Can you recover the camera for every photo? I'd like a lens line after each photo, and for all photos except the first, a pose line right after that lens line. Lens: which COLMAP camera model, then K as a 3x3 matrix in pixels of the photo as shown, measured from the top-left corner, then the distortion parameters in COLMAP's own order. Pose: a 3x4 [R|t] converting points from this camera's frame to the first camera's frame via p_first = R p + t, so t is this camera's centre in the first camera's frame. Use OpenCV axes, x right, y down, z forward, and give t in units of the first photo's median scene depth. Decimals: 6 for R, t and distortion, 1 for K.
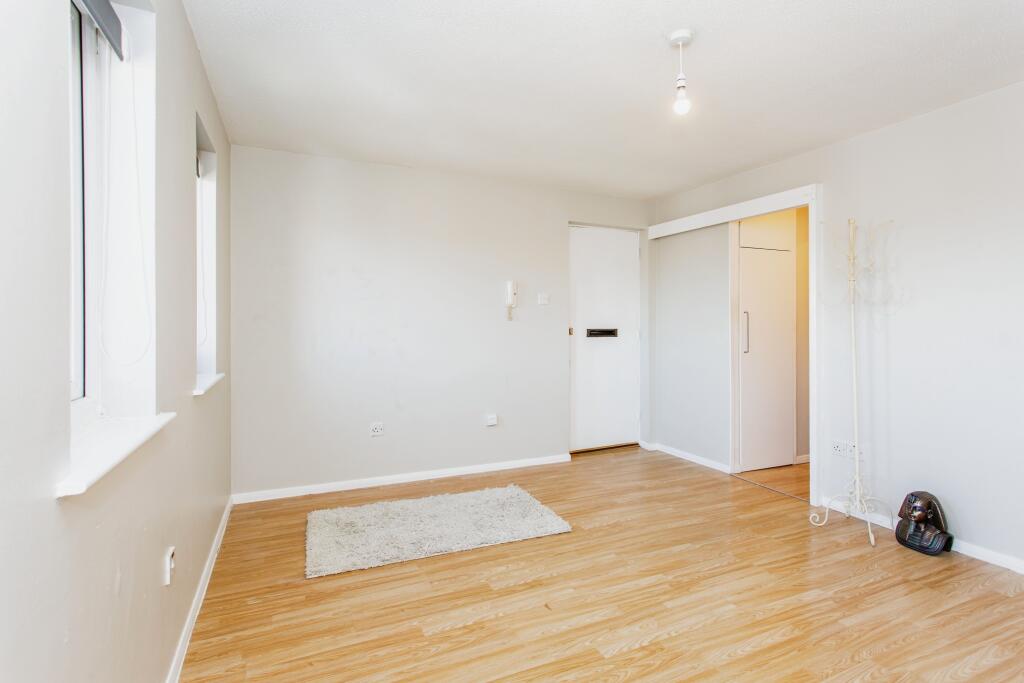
lens RADIAL K [[503.0, 0, 513.0], [0, 503.0, 322.2], [0, 0, 1]] dist [-0.000775, -0.000162]
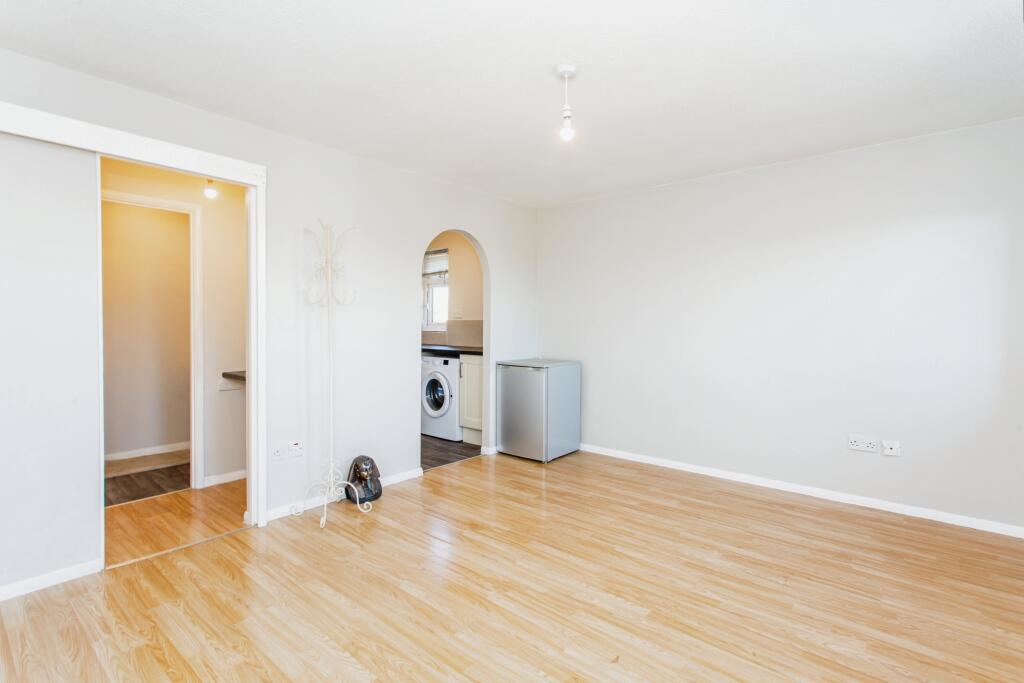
lens RADIAL K [[503.0, 0, 513.0], [0, 503.0, 322.2], [0, 0, 1]] dist [-0.000775, -0.000162]
pose [[-0.427313, -0.011091, 0.904036, -0.569702], [-0.000172, 0.999926, 0.012186, -0.011068], [-0.904104, 0.005052, -0.427283, 1.402075]]
